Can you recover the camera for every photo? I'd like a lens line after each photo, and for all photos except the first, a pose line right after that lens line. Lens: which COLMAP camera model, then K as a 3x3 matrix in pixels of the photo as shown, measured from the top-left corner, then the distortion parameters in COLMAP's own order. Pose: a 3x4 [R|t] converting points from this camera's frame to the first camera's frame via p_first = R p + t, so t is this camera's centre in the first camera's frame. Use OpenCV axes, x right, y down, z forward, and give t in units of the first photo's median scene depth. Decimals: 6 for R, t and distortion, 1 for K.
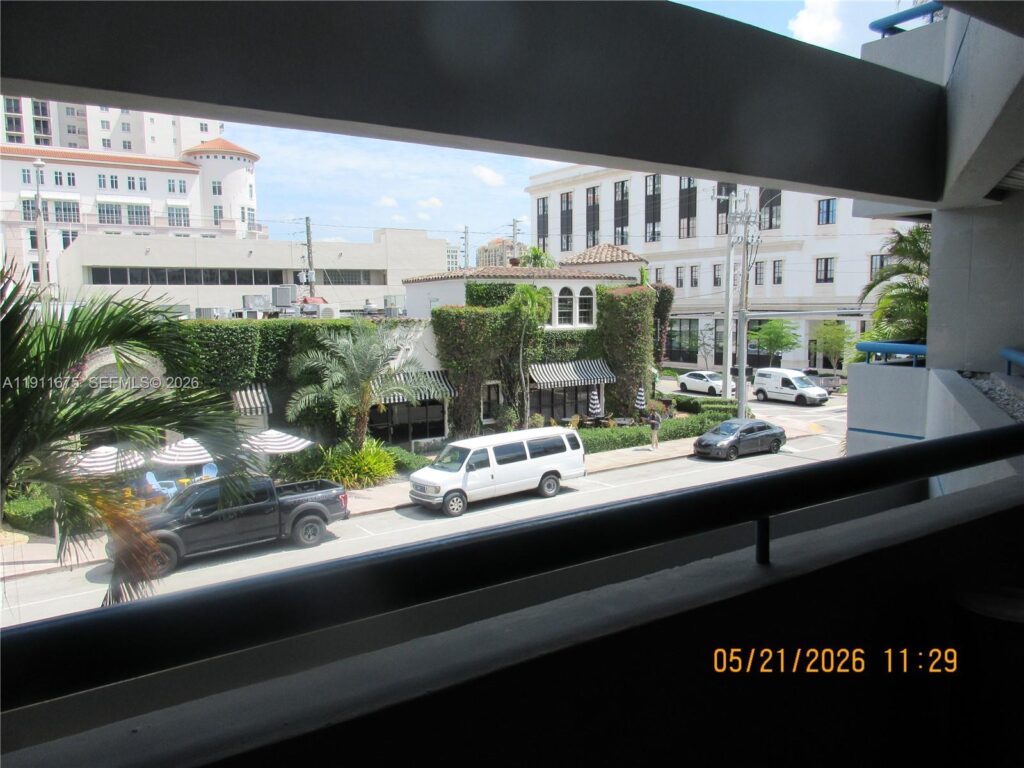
lens RADIAL K [[757.5, 0, 512.0], [0, 757.5, 384.0], [0, 0, 1]] dist [0.006613, -0.002881]
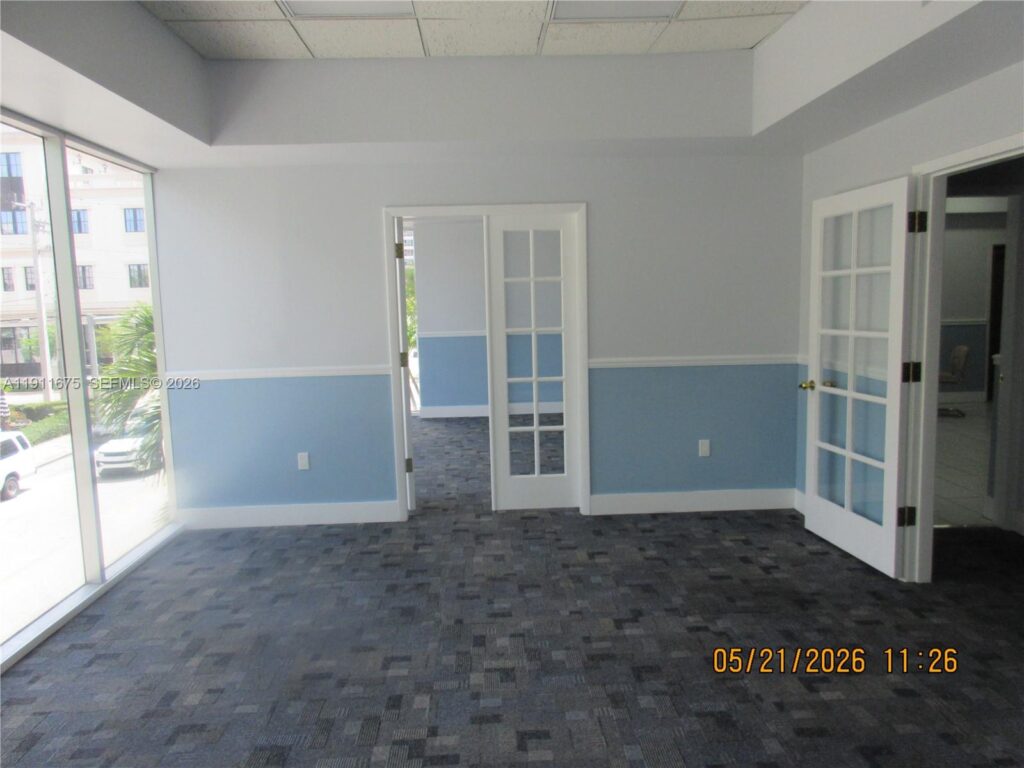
lens RADIAL K [[762.8, 0, 506.4], [0, 762.8, 380.5], [0, 0, 1]] dist [0.009570, 0.000580]
pose [[0.533806, -0.098947, 0.839798, -0.333611], [0.111022, 0.992734, 0.046397, 0.012776], [-0.838287, 0.068469, 0.540912, -0.098217]]
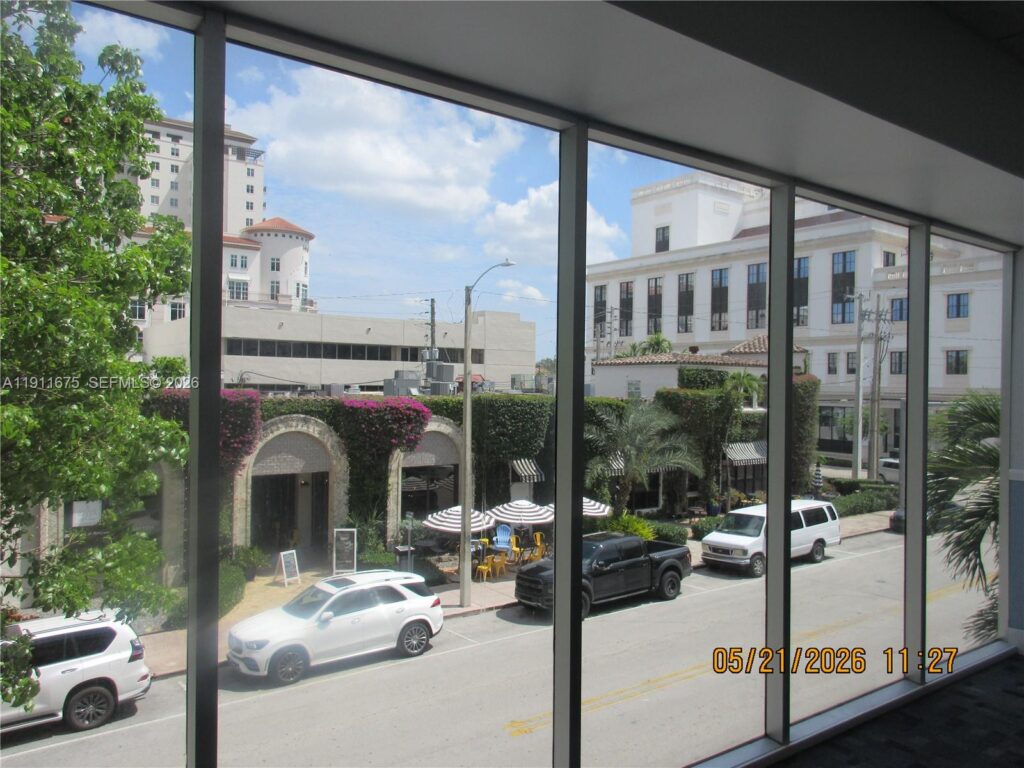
lens RADIAL K [[757.5, 0, 512.0], [0, 757.5, 384.0], [0, 0, 1]] dist [0.006613, -0.002881]
pose [[0.998789, 0.030414, 0.038682, -0.336522], [-0.026245, 0.994226, -0.104046, 0.011859], [-0.041623, 0.102905, 0.993820, -0.089354]]
